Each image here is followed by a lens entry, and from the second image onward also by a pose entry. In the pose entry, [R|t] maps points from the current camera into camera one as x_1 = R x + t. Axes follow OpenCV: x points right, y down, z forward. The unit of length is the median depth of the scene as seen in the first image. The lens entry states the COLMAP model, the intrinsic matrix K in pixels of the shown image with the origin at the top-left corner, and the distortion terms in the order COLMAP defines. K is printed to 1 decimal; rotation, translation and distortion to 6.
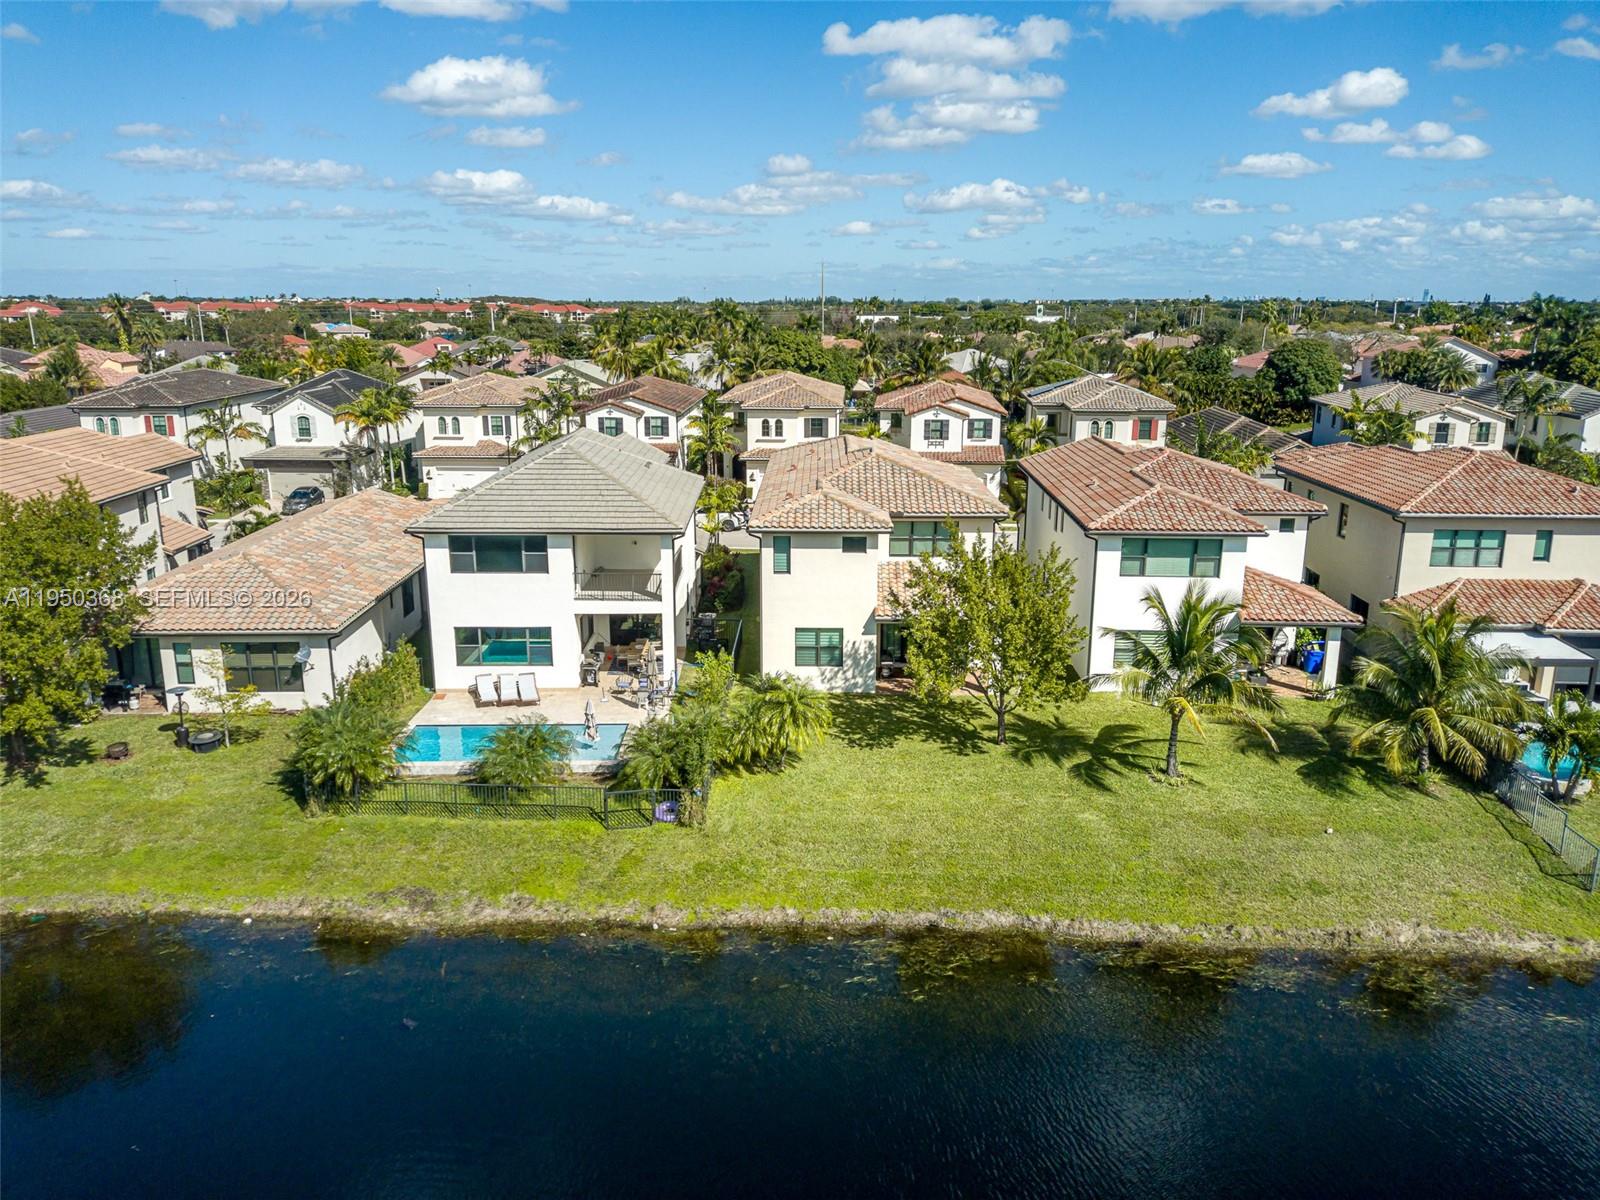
lens RADIAL K [[1181.5, 0, 797.5], [0, 1181.5, 612.9], [0, 0, 1]] dist [0.104626, -0.169599]
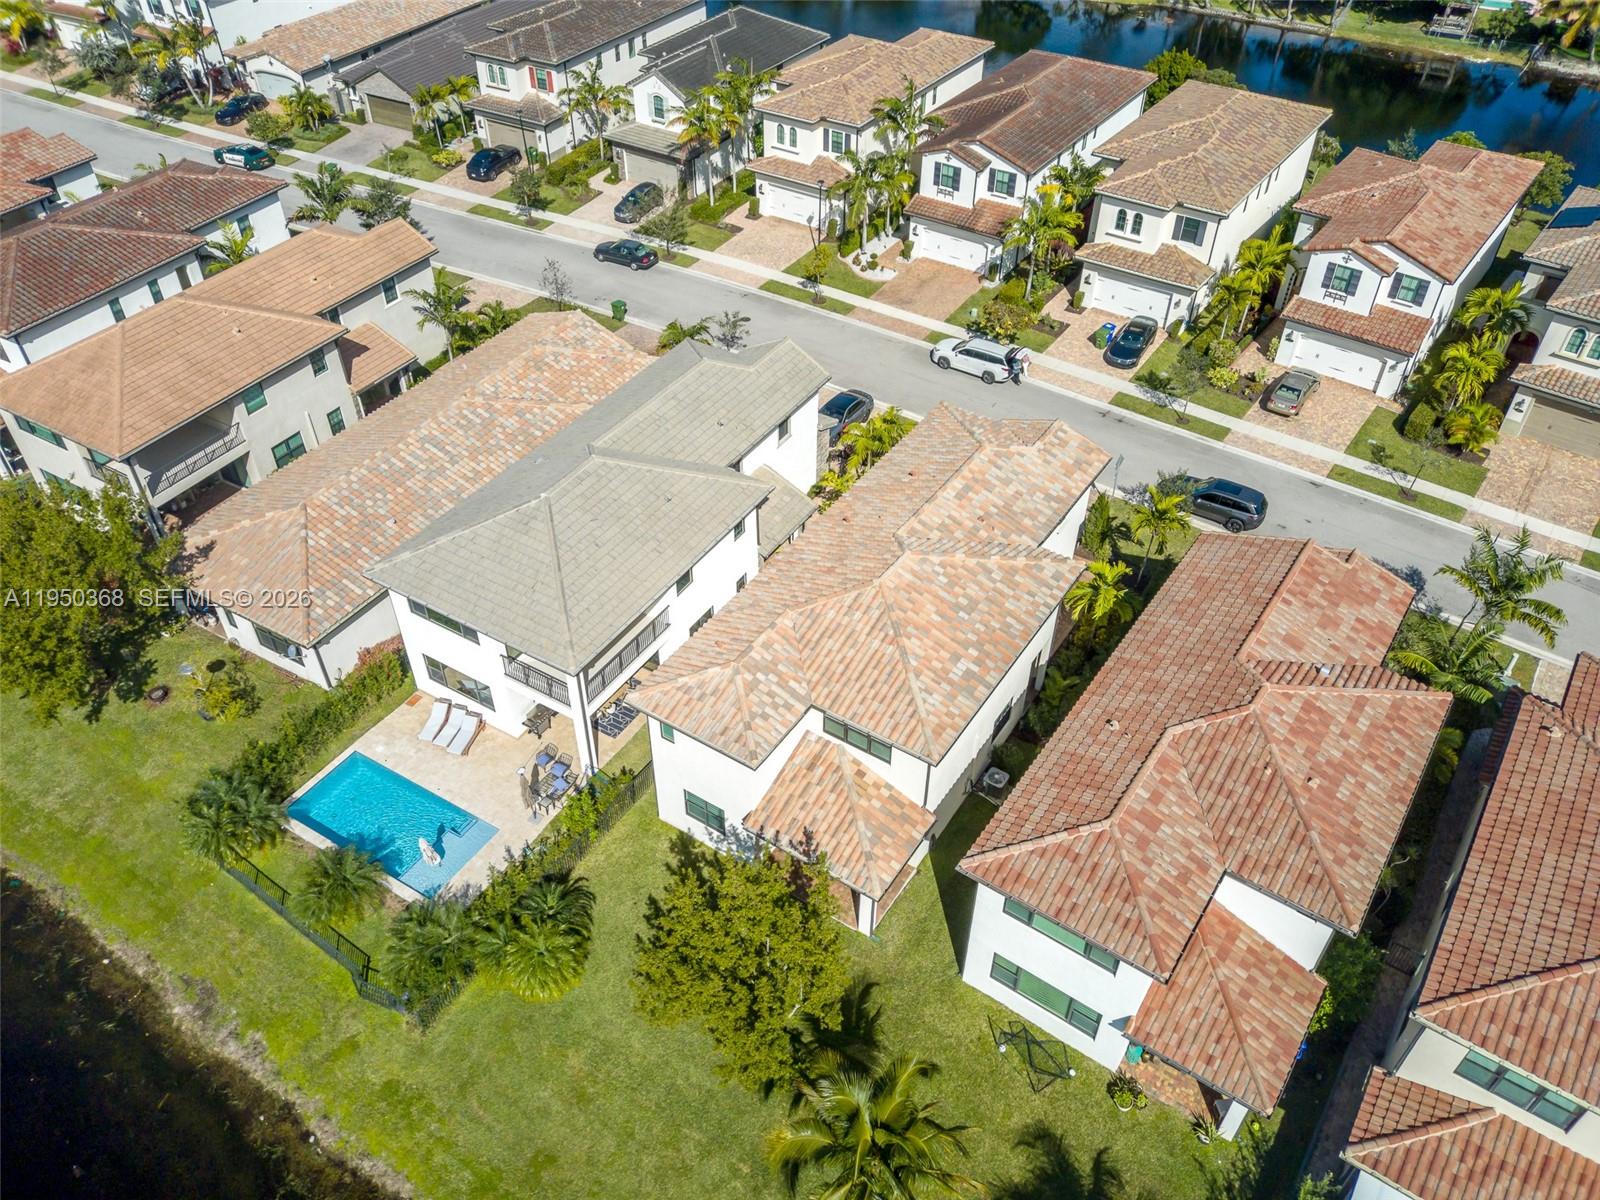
lens RADIAL K [[1181.5, 0, 797.5], [0, 1181.5, 612.9], [0, 0, 1]] dist [0.104626, -0.169599]
pose [[0.846141, 0.356112, -0.396521, 0.394379], [-0.136890, 0.864256, 0.484069, -0.568819], [0.515078, -0.355311, 0.780031, 0.362954]]
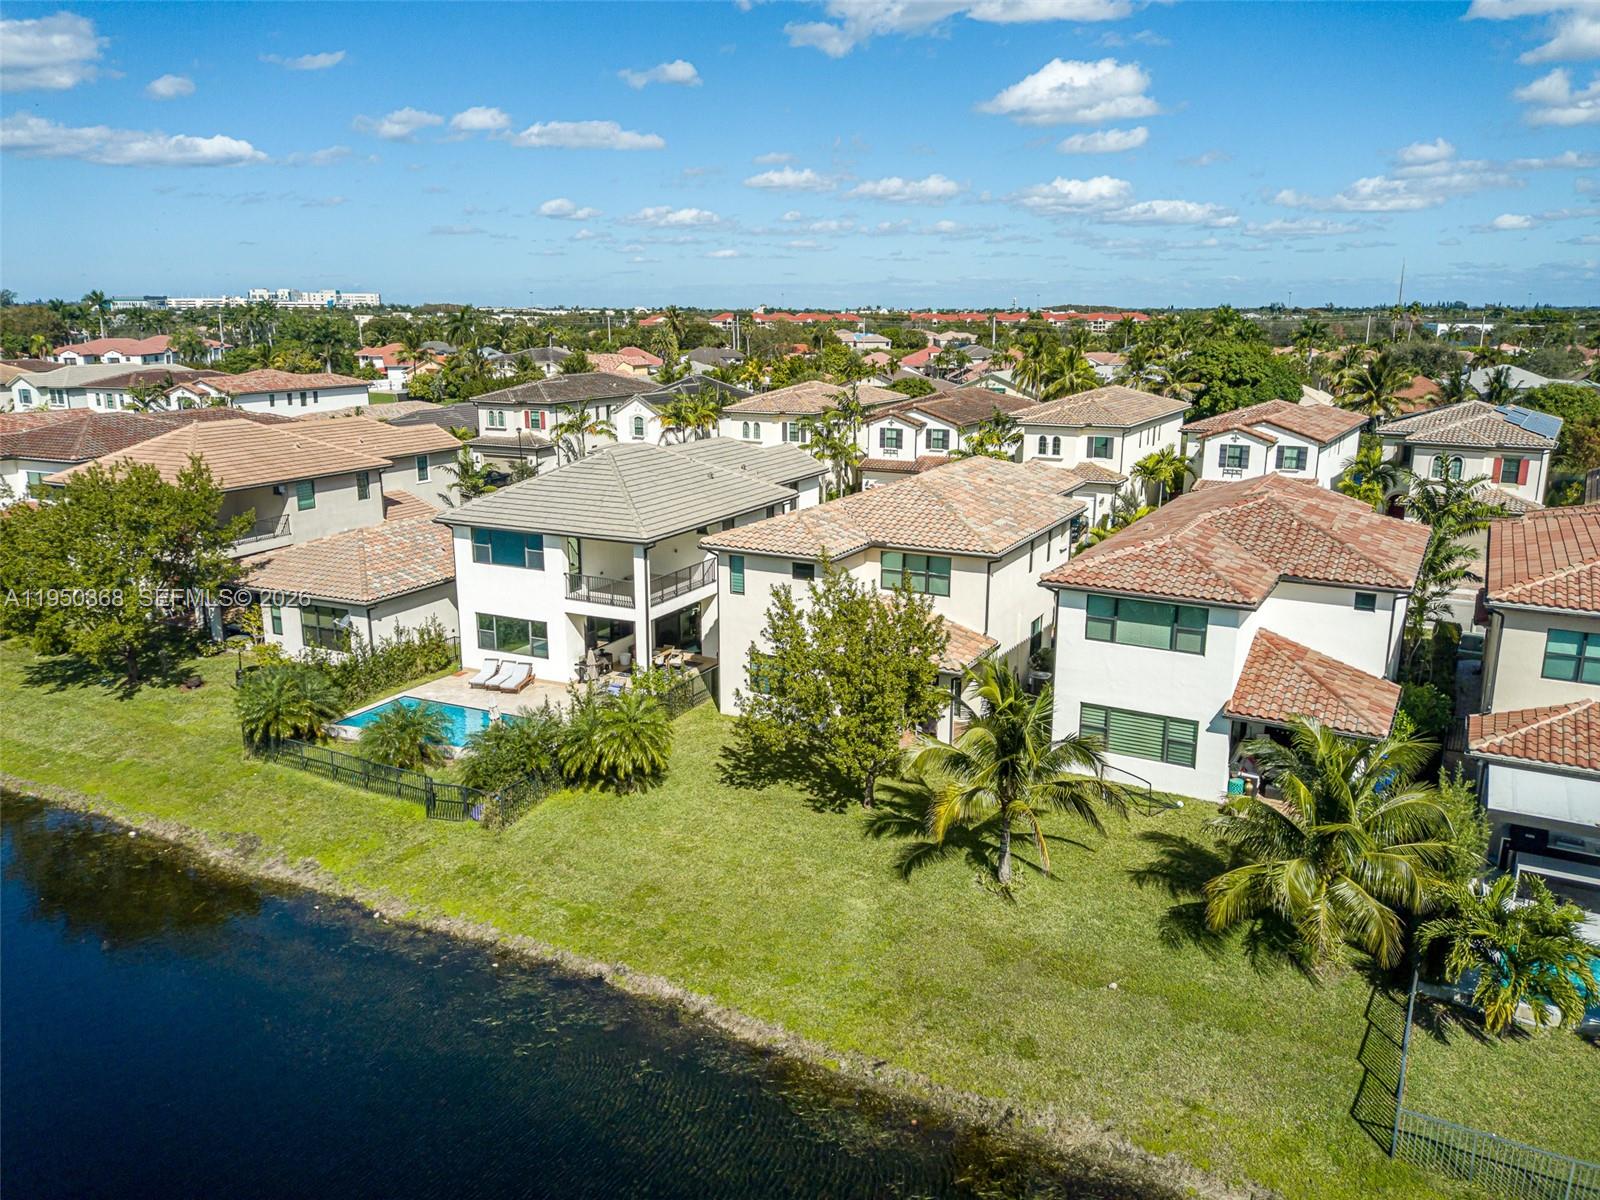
lens RADIAL K [[1181.5, 0, 797.5], [0, 1181.5, 612.9], [0, 0, 1]] dist [0.104626, -0.169599]
pose [[0.893433, 0.110477, -0.435400, 0.445627], [-0.113407, 0.993360, 0.019344, -0.041750], [0.434646, 0.032095, 0.900029, 0.149674]]
